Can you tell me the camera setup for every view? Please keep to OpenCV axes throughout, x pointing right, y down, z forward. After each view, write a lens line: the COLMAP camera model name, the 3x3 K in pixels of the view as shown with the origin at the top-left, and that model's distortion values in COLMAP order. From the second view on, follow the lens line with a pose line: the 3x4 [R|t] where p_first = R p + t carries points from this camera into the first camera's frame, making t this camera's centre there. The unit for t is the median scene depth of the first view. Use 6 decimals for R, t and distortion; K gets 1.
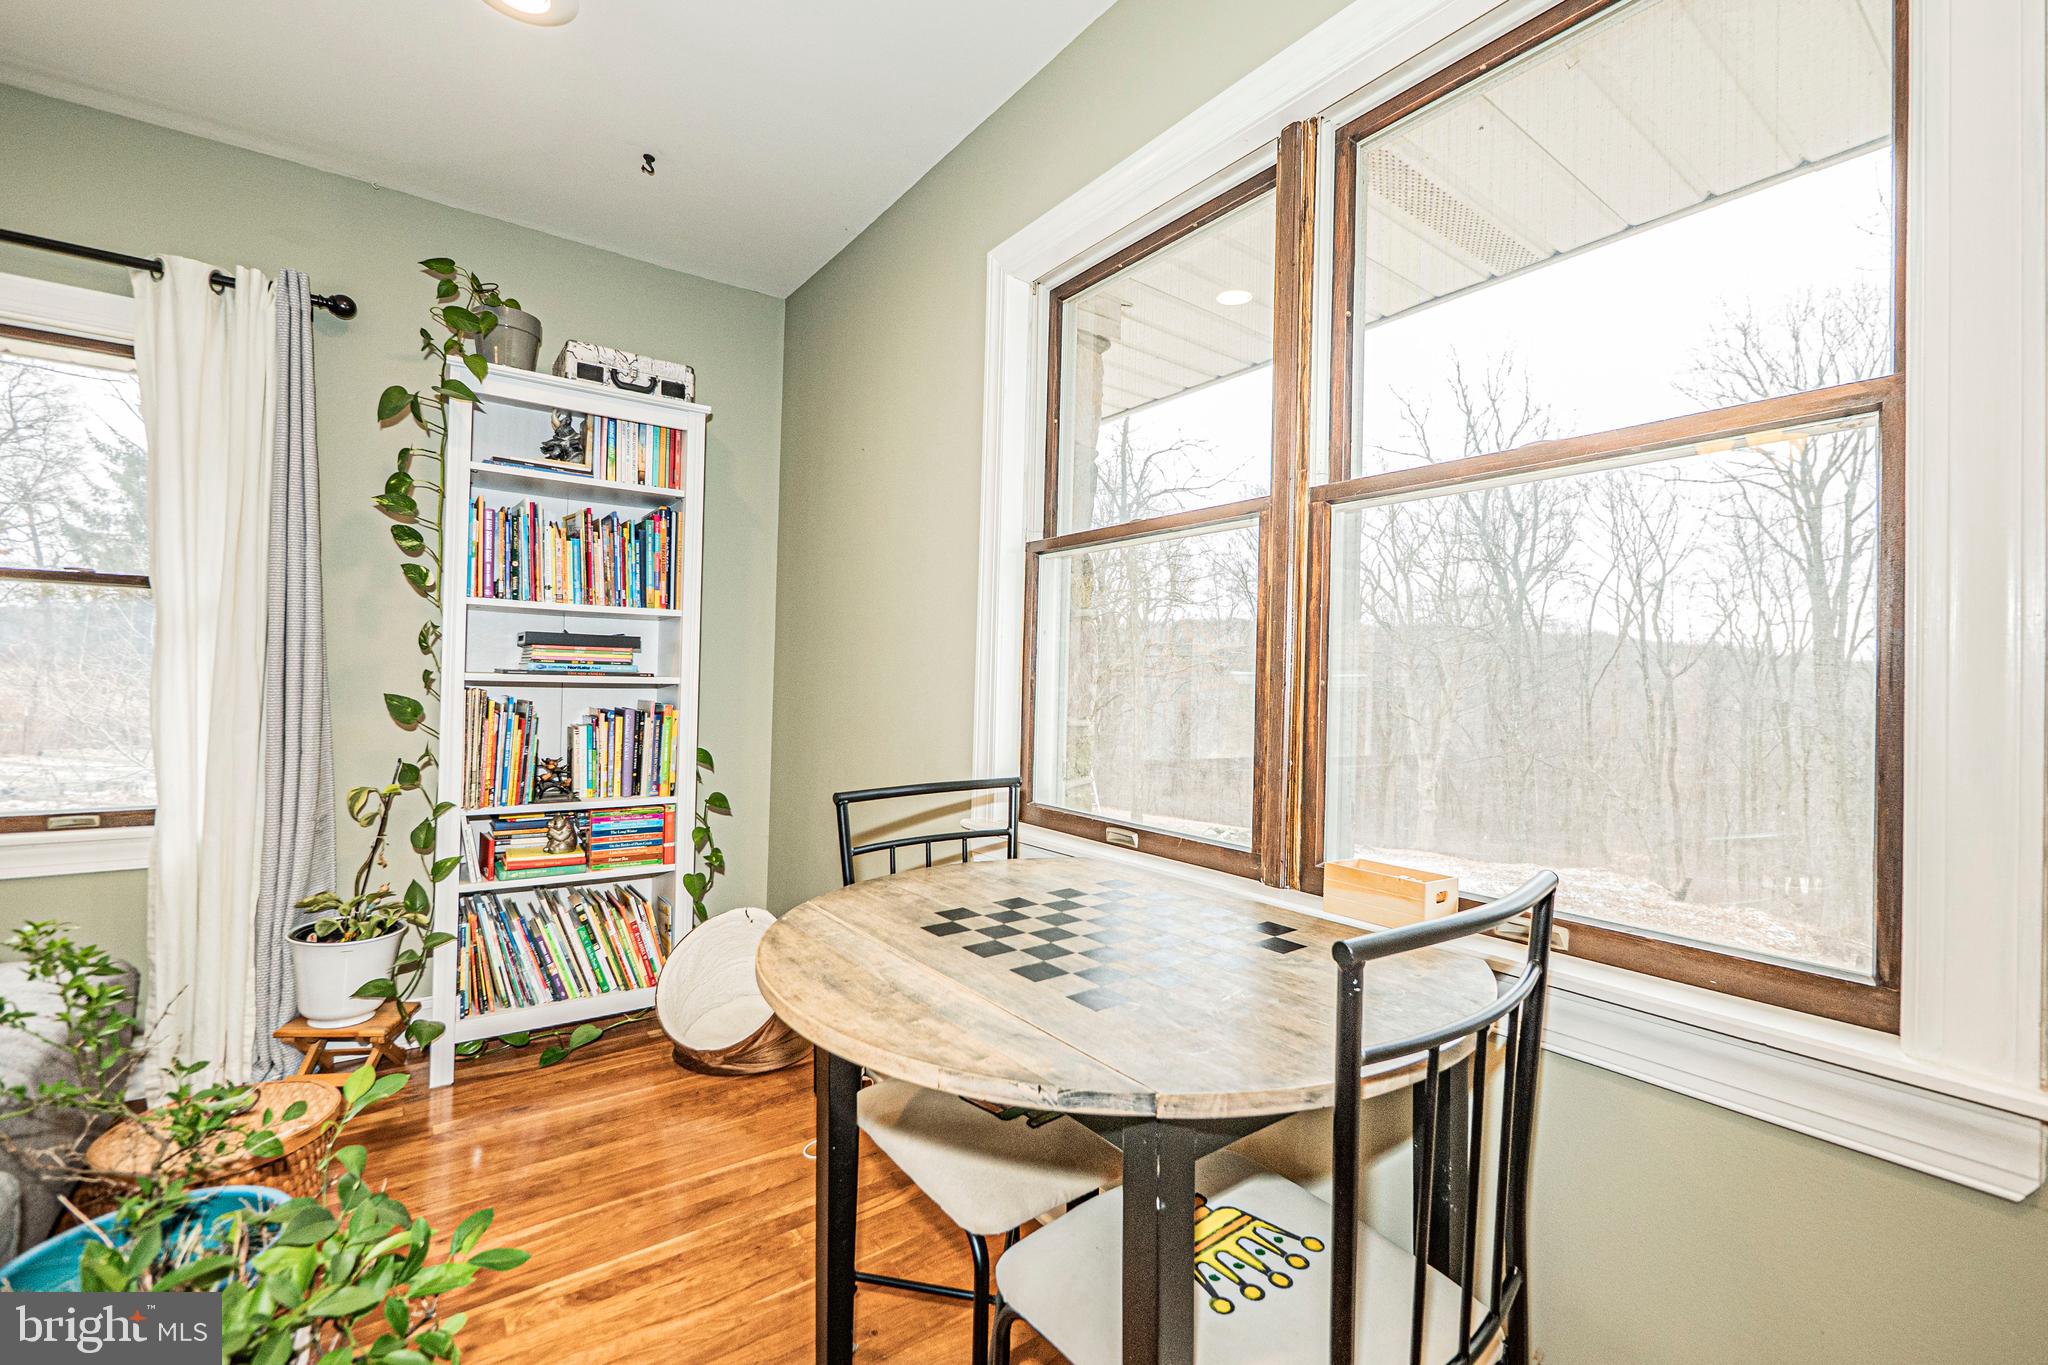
lens RADIAL K [[871.8, 0, 1023.3], [0, 871.8, 669.2], [0, 0, 1]] dist [-0.003989, 0.000918]
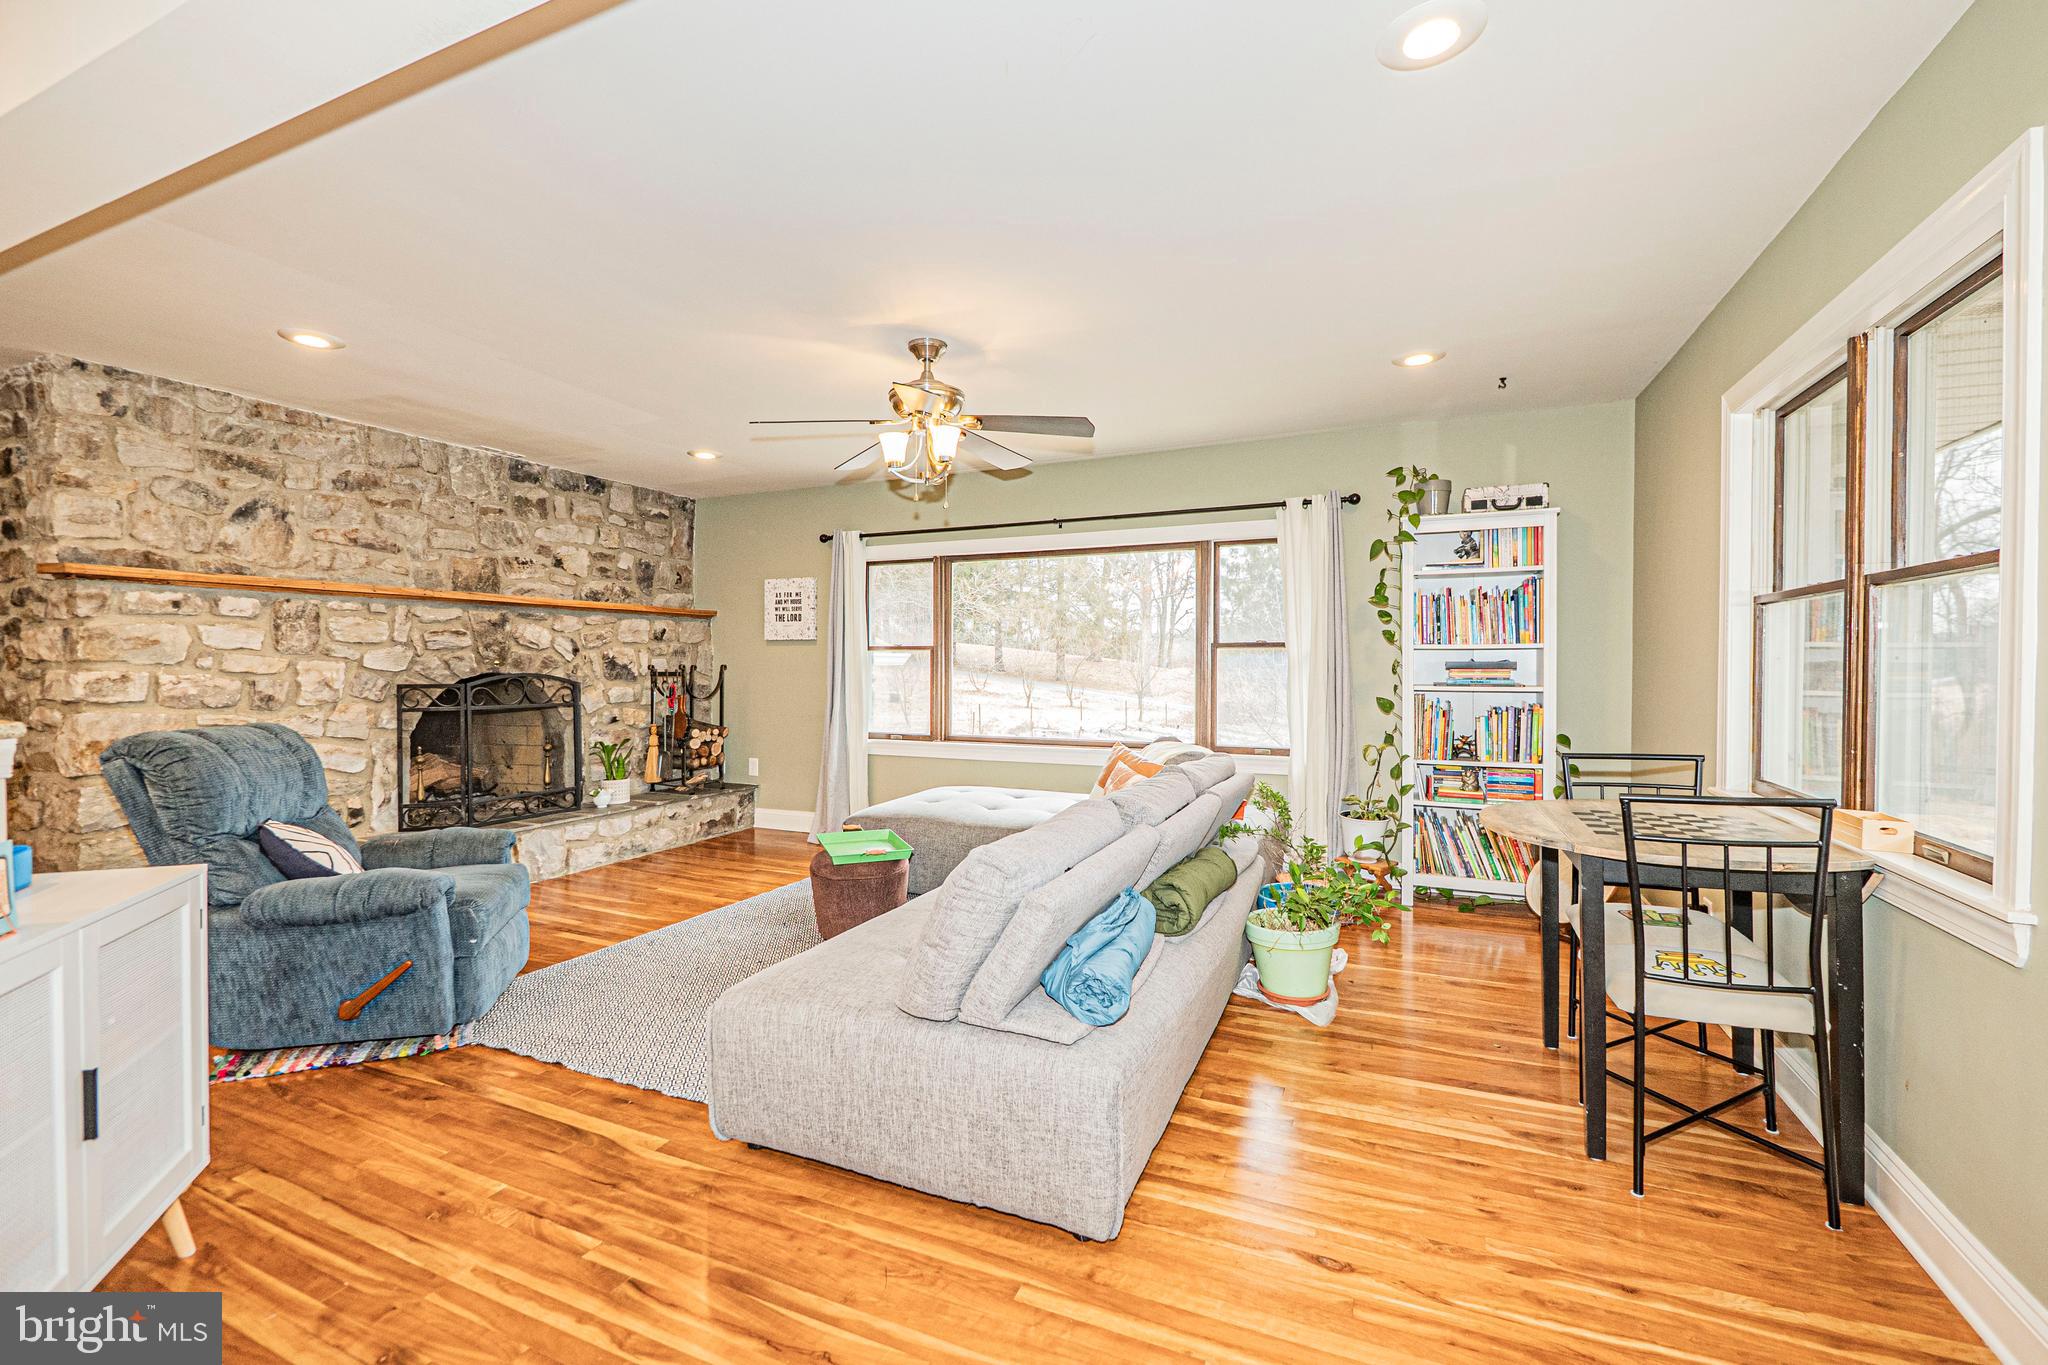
lens RADIAL K [[871.8, 0, 1019.8], [0, 871.8, 669.6], [0, 0, 1]] dist [-0.003989, 0.000918]
pose [[0.491133, -0.014998, -0.870955, 0.544052], [0.021926, 0.999748, -0.004851, -0.038572], [0.870808, -0.016714, 0.491338, -0.620516]]
